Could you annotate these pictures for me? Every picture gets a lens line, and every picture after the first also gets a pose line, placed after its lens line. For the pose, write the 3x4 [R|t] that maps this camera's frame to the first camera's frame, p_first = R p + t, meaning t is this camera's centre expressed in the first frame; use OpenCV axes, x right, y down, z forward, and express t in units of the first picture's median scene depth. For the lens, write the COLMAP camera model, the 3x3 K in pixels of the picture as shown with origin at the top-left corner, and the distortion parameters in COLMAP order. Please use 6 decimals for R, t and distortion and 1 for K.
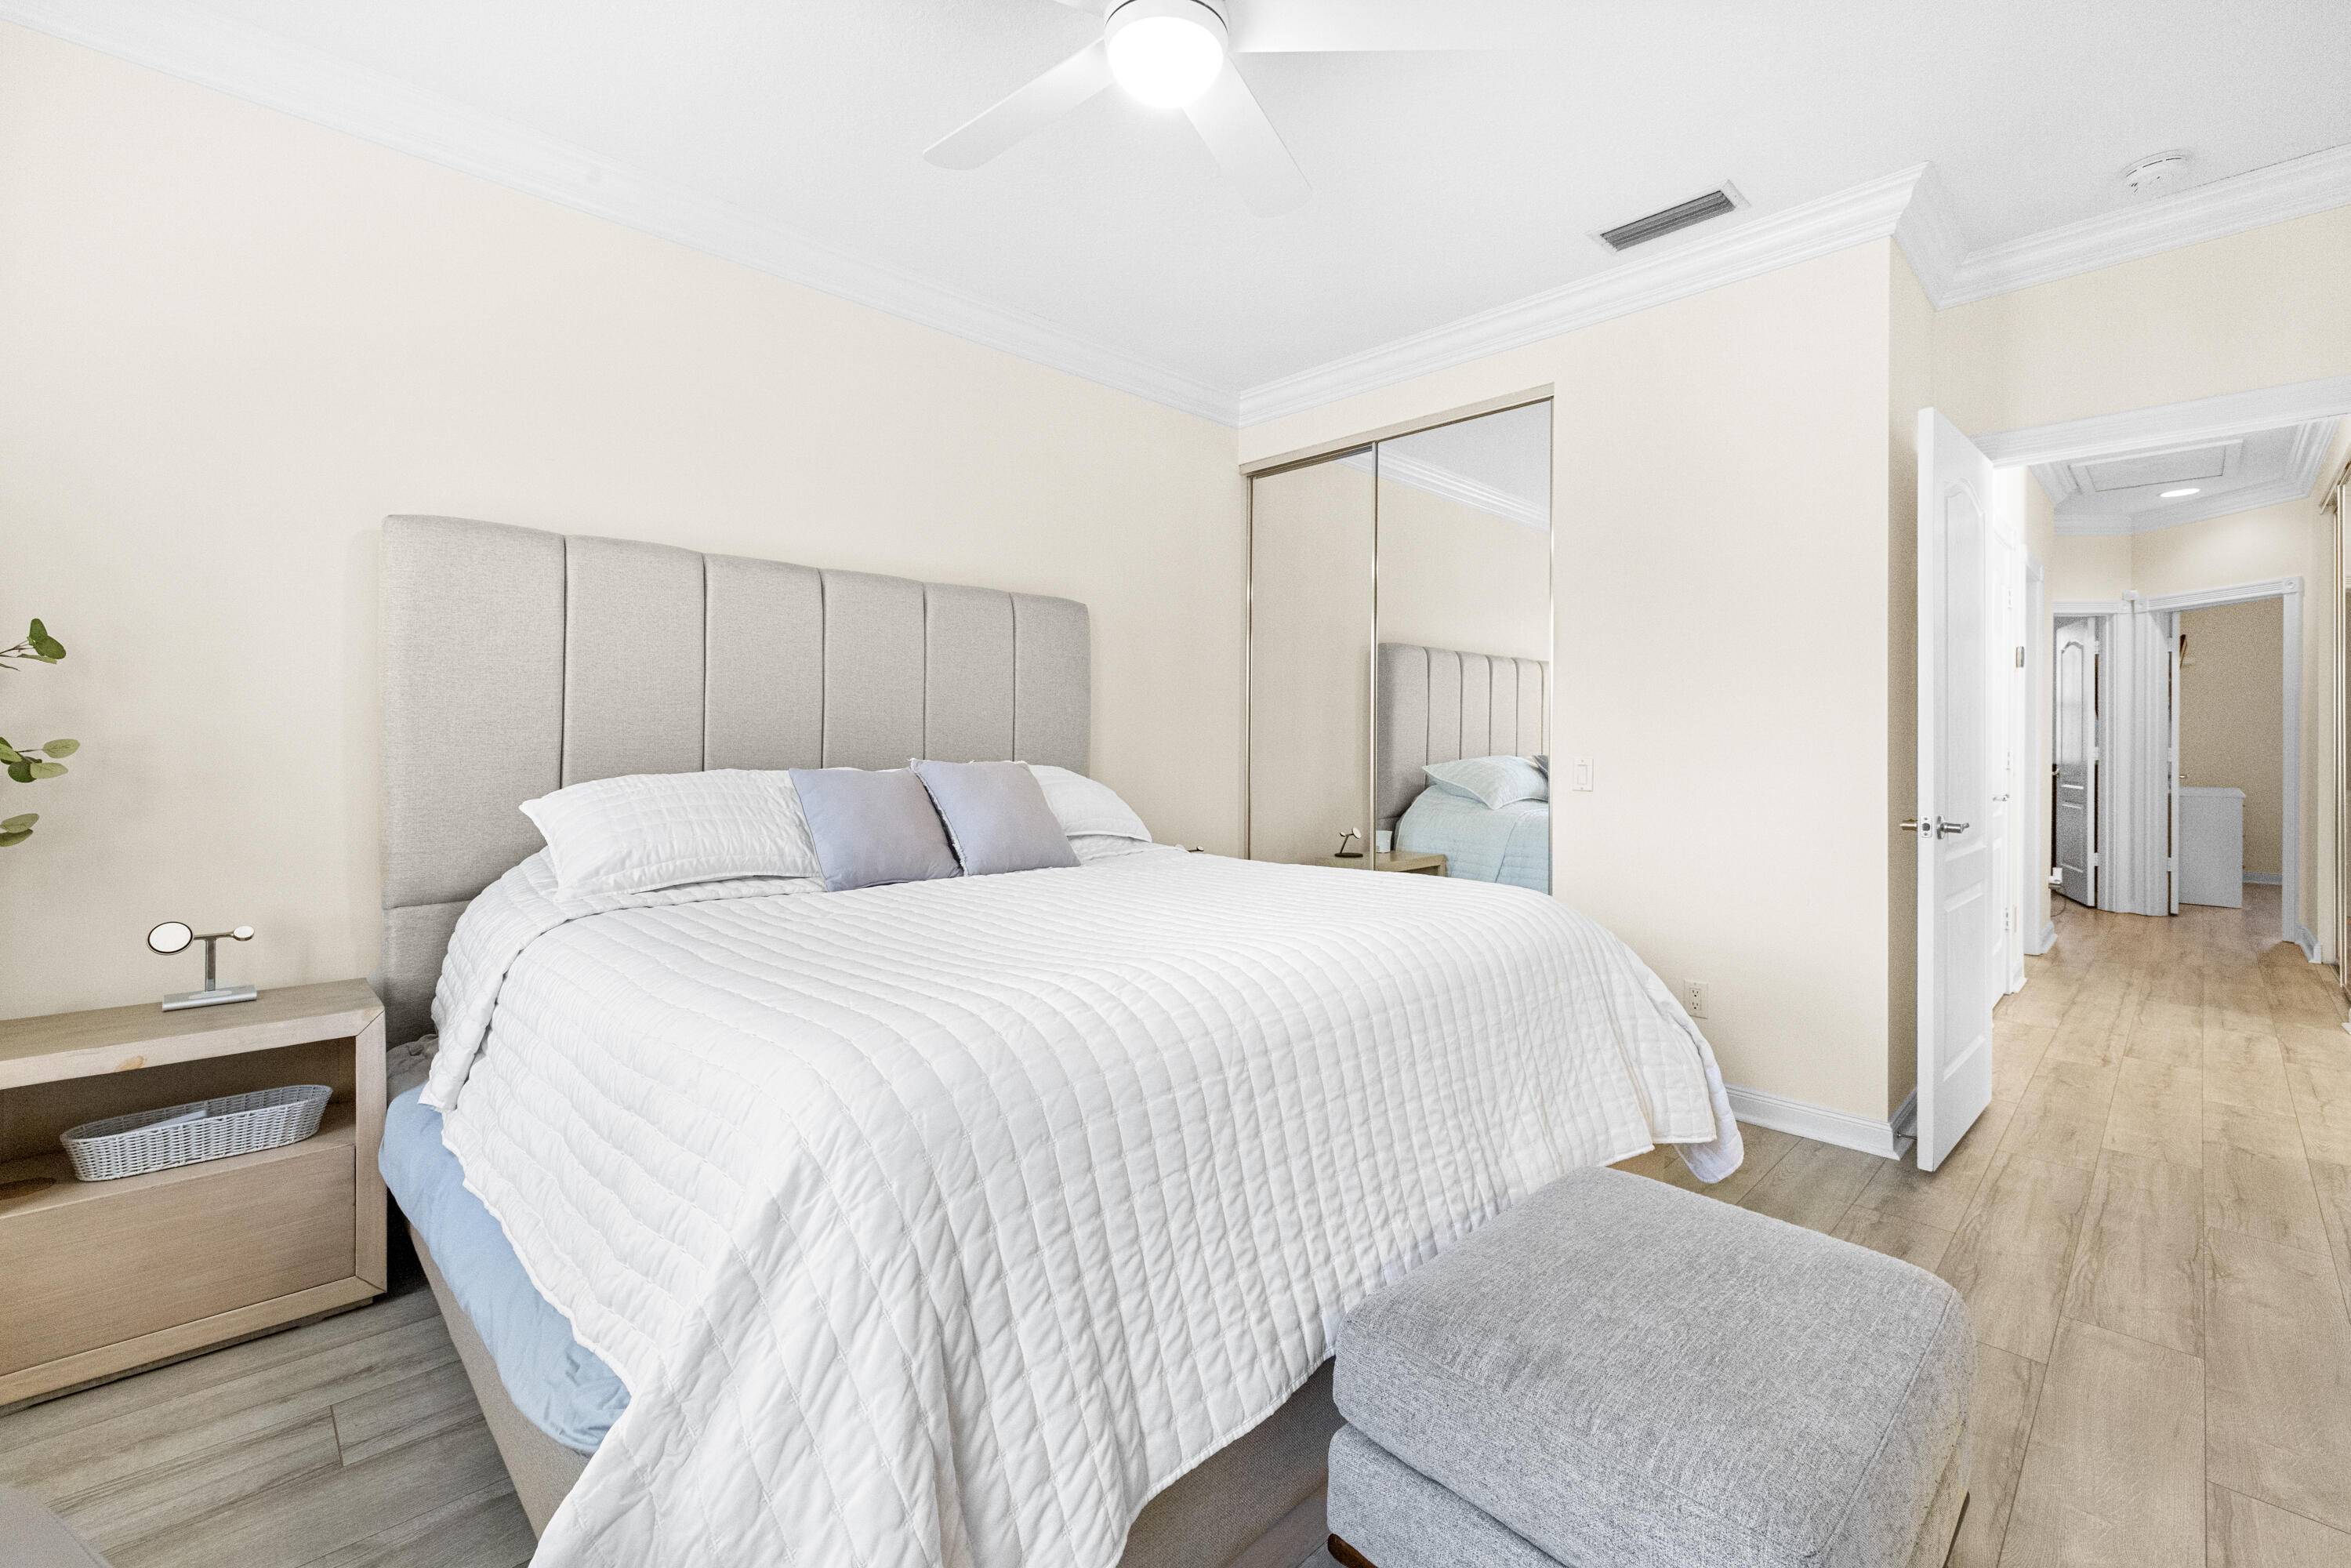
lens RADIAL K [[996.5, 0, 1177.2], [0, 996.5, 748.7], [0, 0, 1]] dist [0.002245, 0.000152]
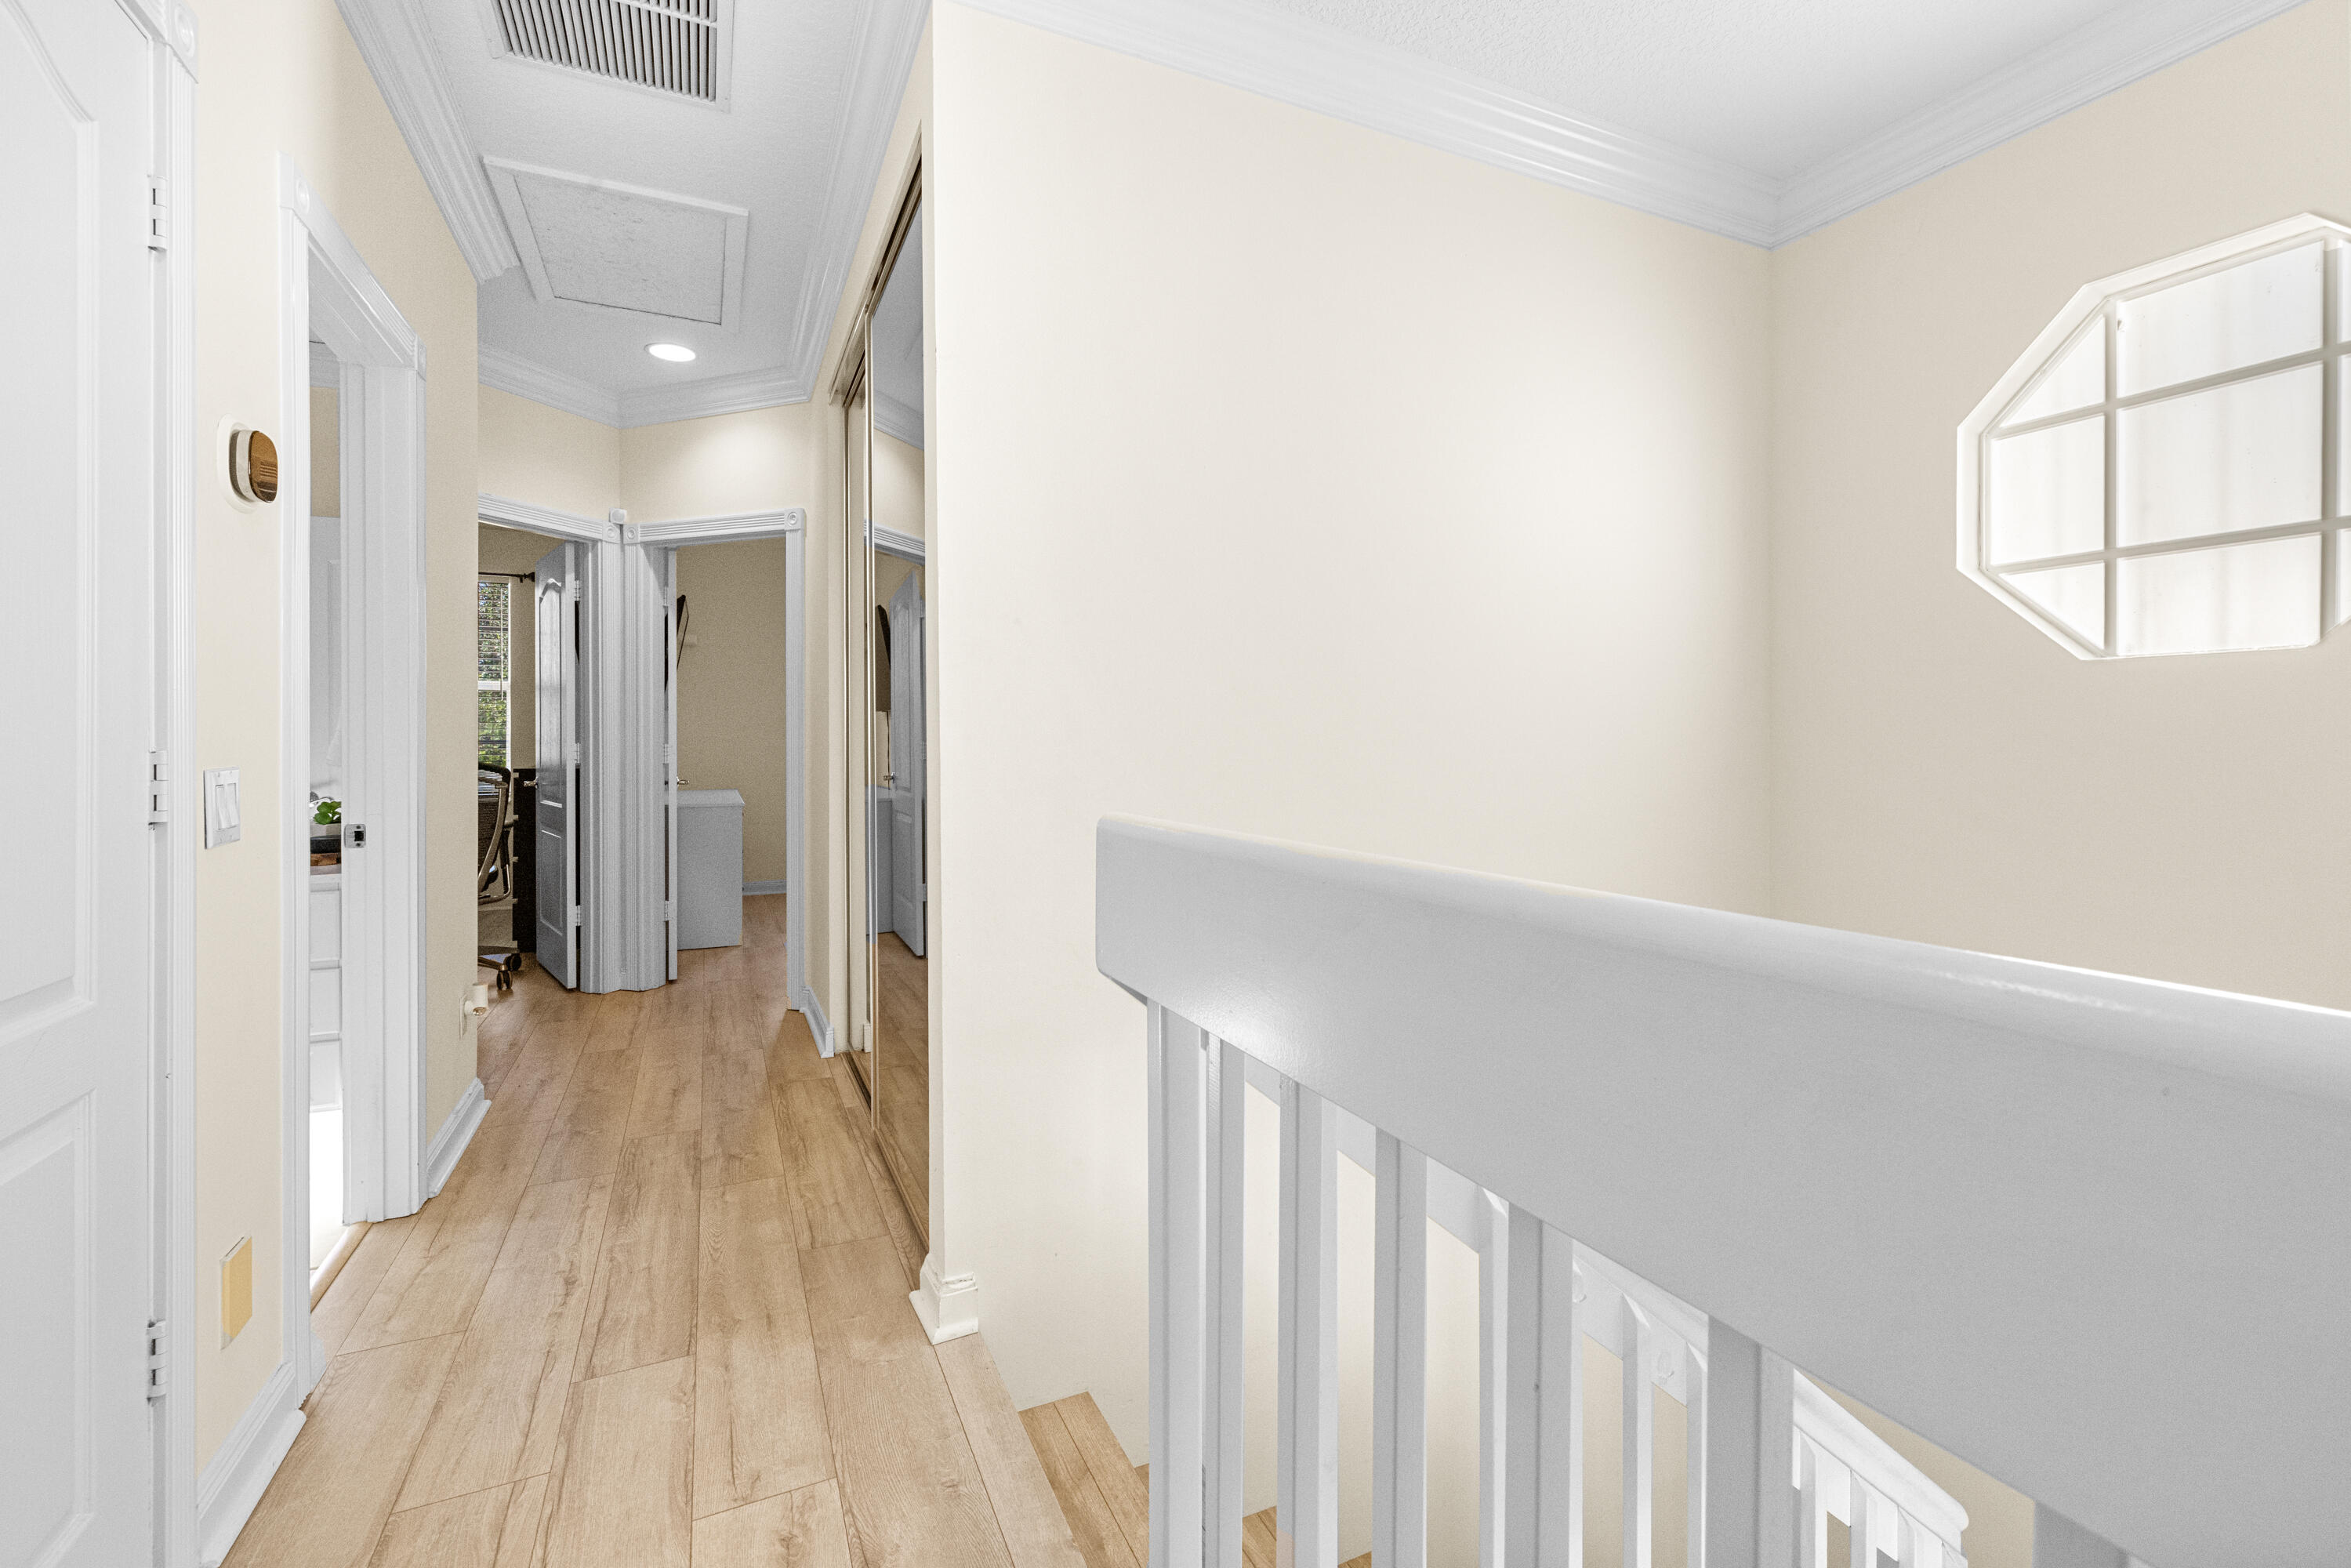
lens RADIAL K [[996.5, 0, 1138.0], [0, 996.5, 741.2], [0, 0, 1]] dist [0.002245, 0.000152]
pose [[0.347875, -0.010913, 0.937477, 0.446953], [0.001946, 0.999939, 0.010918, -0.009017], [-0.937539, -0.001973, 0.347875, 0.440051]]
